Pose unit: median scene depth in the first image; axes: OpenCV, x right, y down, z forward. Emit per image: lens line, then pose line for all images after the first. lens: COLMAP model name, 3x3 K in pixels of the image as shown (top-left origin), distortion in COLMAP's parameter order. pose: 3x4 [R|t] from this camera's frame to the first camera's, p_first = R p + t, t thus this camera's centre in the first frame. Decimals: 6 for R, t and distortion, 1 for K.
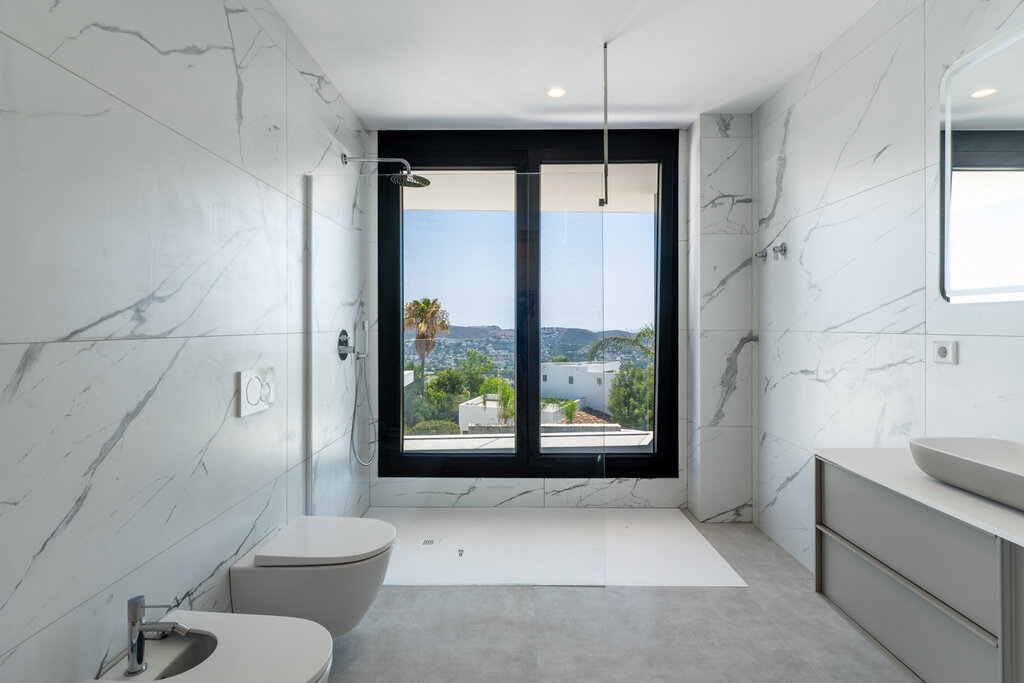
lens RADIAL K [[493.9, 0, 509.8], [0, 493.9, 328.9], [0, 0, 1]] dist [0.000296, -0.000396]
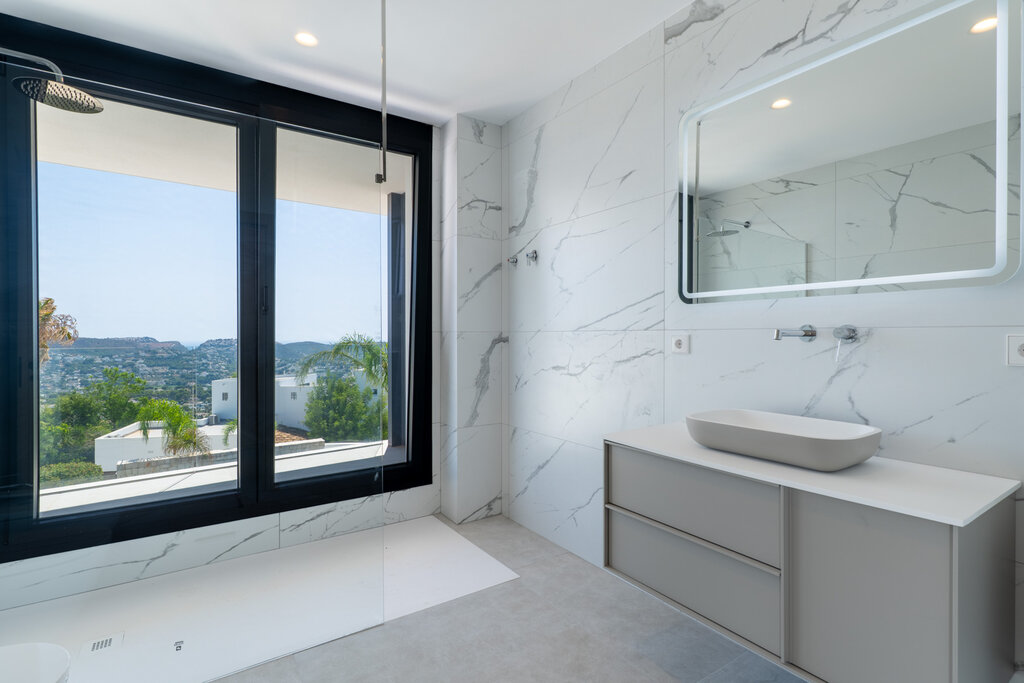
lens RADIAL K [[485.0, 0, 512.0], [0, 485.0, 341.5], [0, 0, 1]] dist [0.002465, -0.000354]
pose [[0.817551, -0.004473, 0.575839, -0.090321], [0.003106, 0.999990, 0.003359, 0.020234], [-0.575848, -0.000957, 0.817556, 0.143234]]
